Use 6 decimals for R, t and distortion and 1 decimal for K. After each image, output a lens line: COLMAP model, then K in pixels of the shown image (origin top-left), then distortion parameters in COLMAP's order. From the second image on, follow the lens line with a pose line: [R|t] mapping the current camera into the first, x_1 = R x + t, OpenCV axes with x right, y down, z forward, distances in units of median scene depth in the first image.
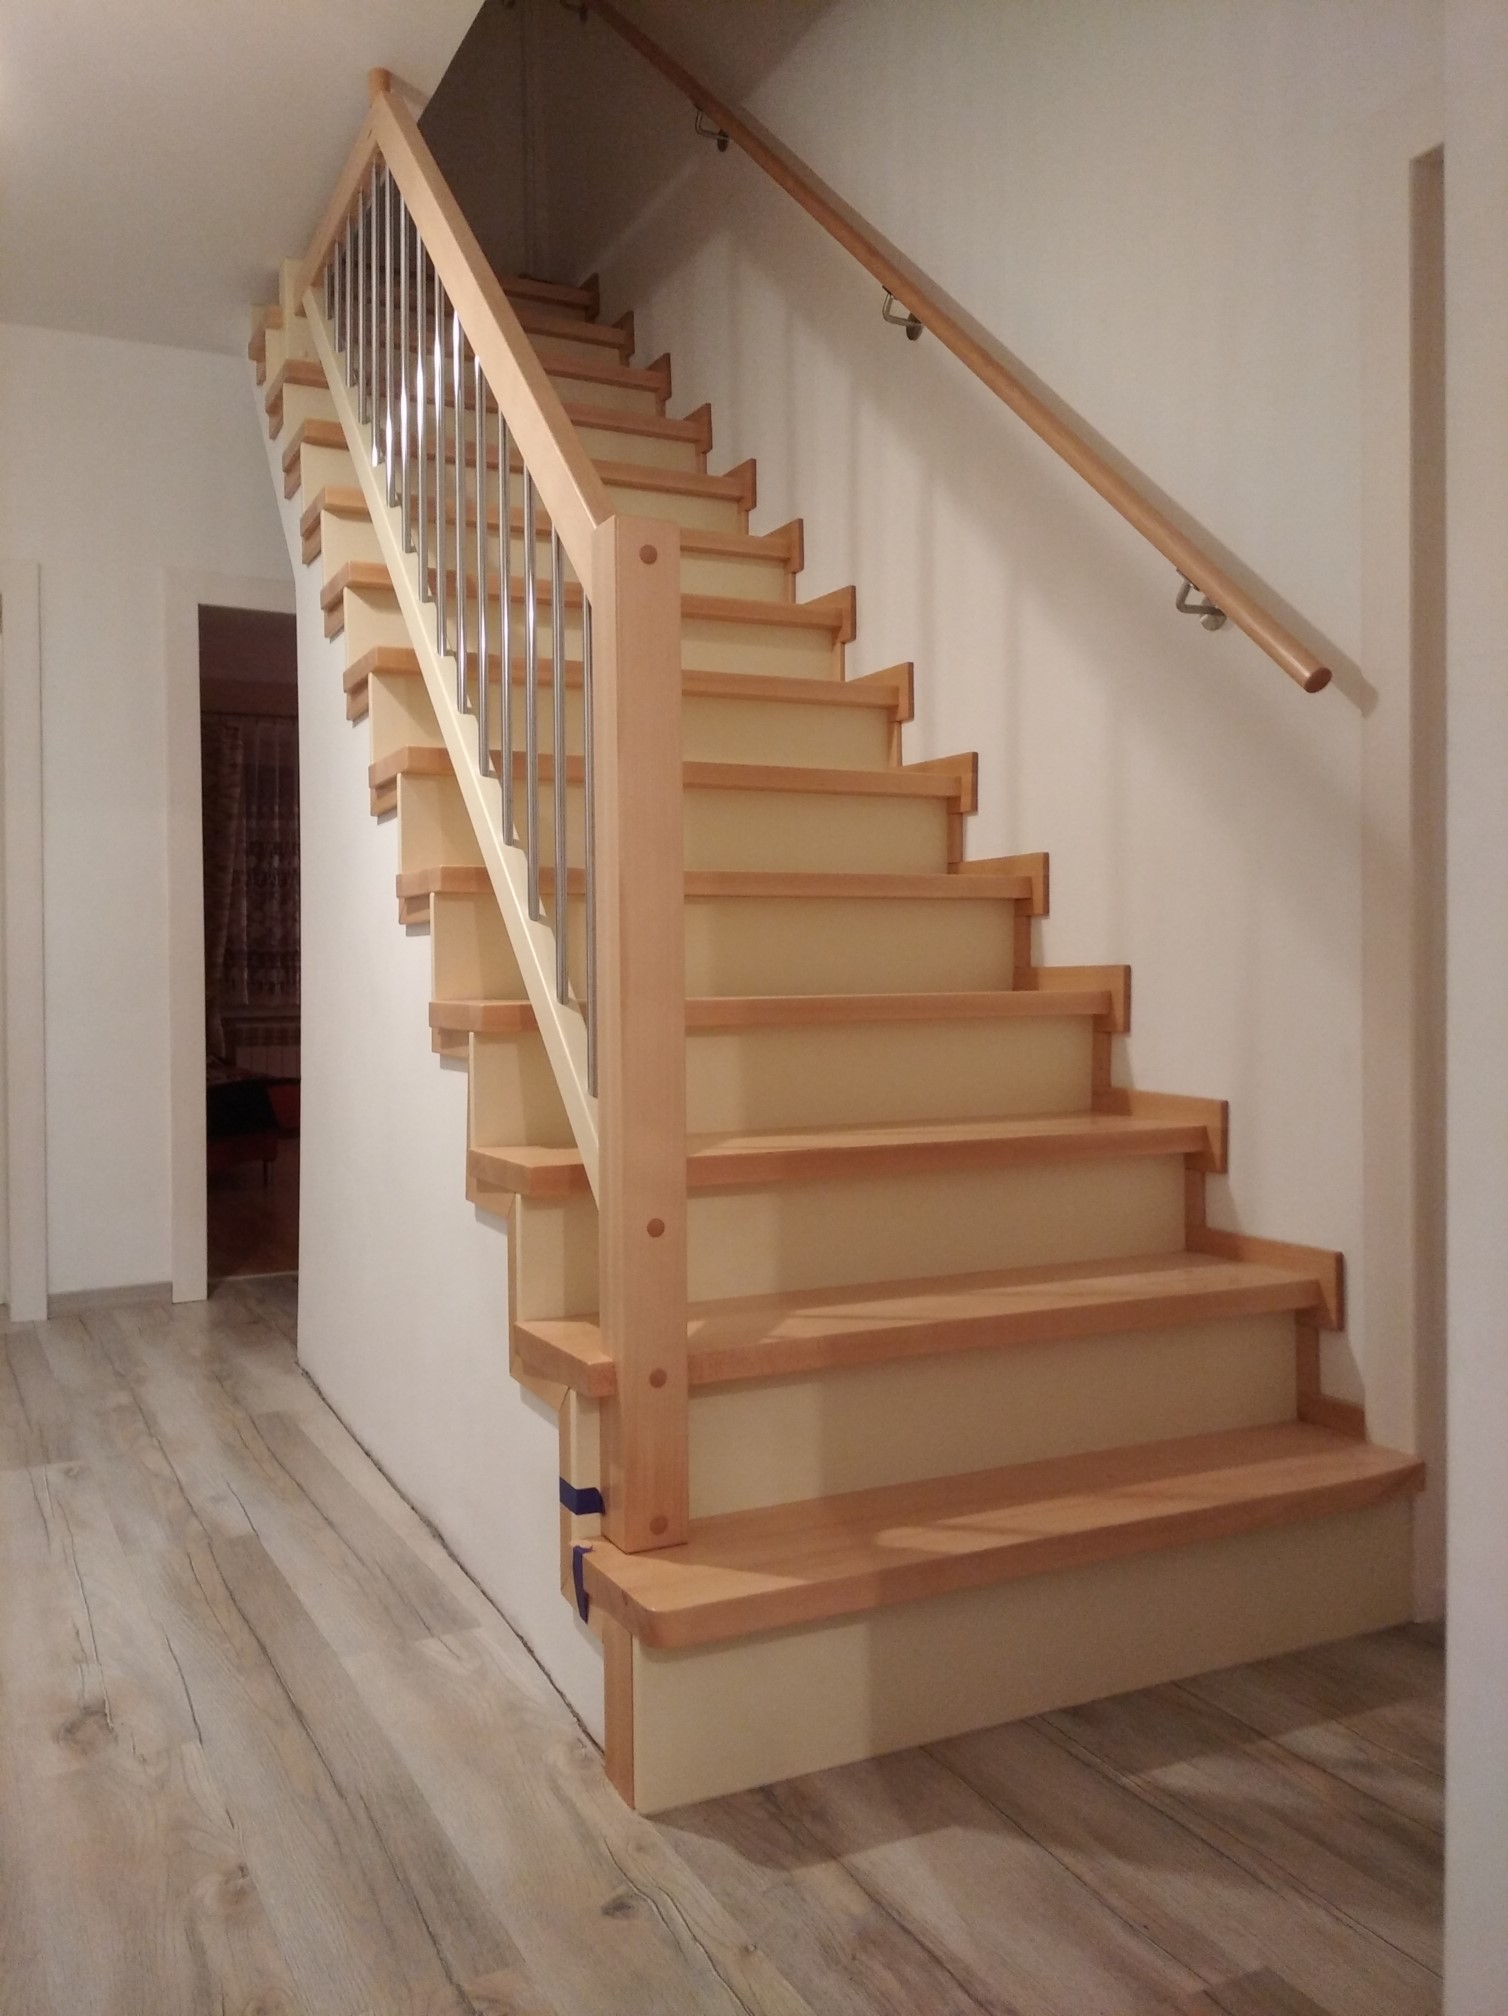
lens RADIAL K [[1625.9, 0, 737.0], [0, 1625.9, 1000.0], [0, 0, 1]] dist [0.090504, -0.111415]
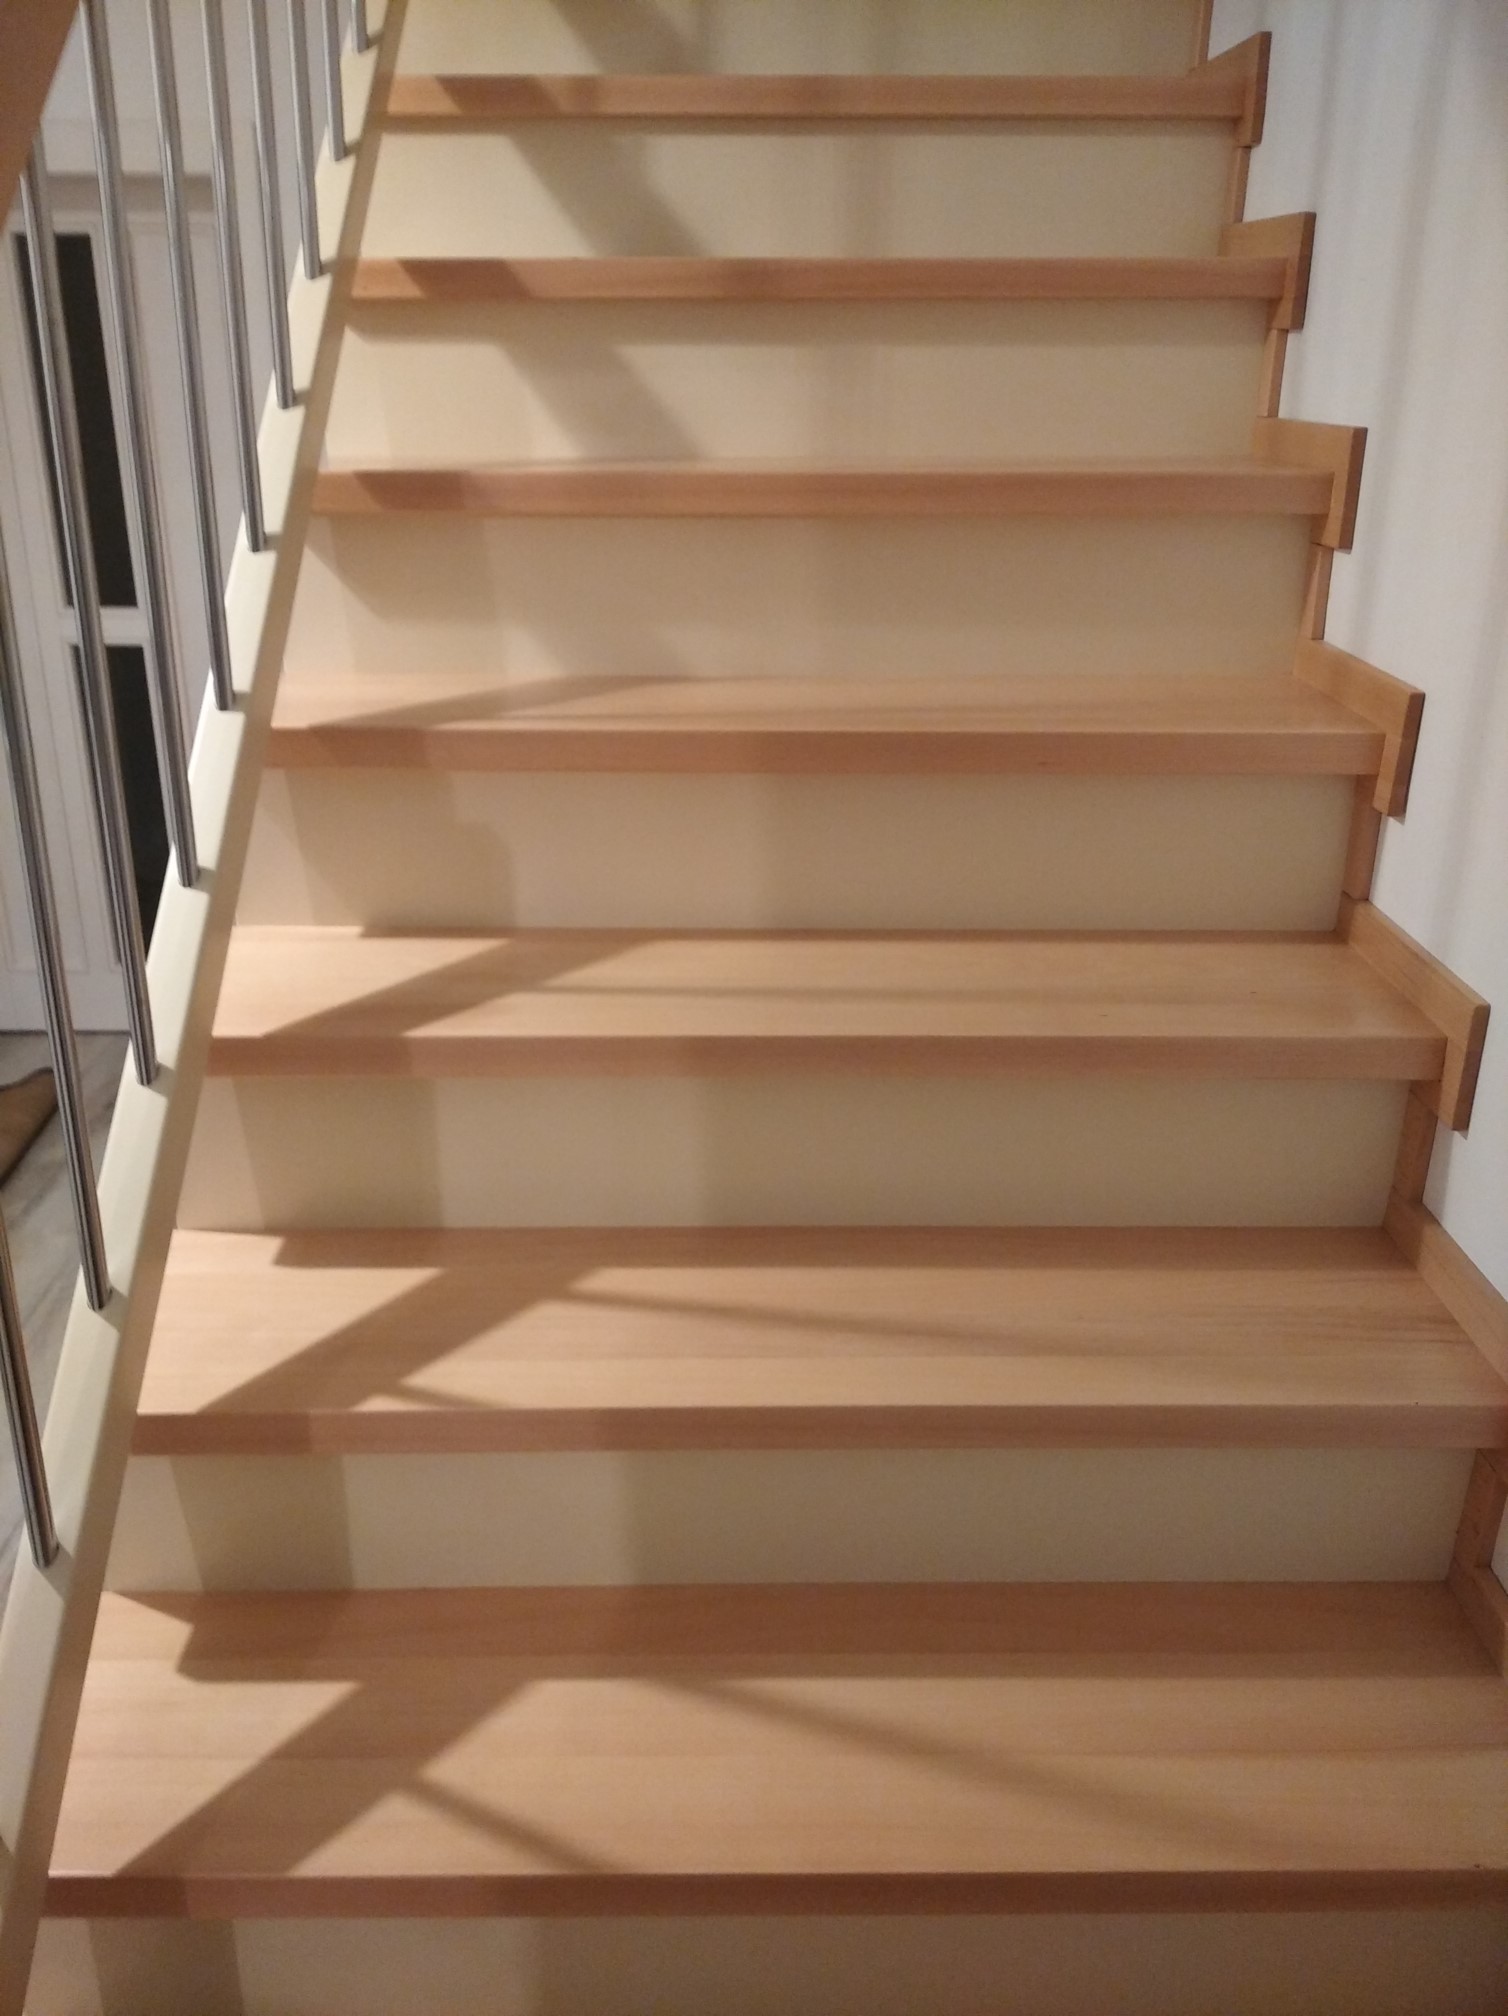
lens RADIAL K [[1673.6, 0, 756.7], [0, 1673.6, 1002.2], [0, 0, 1]] dist [0.073097, -0.128109]
pose [[0.903196, 0.169579, -0.394308, 0.192466], [-0.021539, 0.935396, 0.352945, -0.250536], [0.428687, -0.310286, 0.848499, 0.520931]]
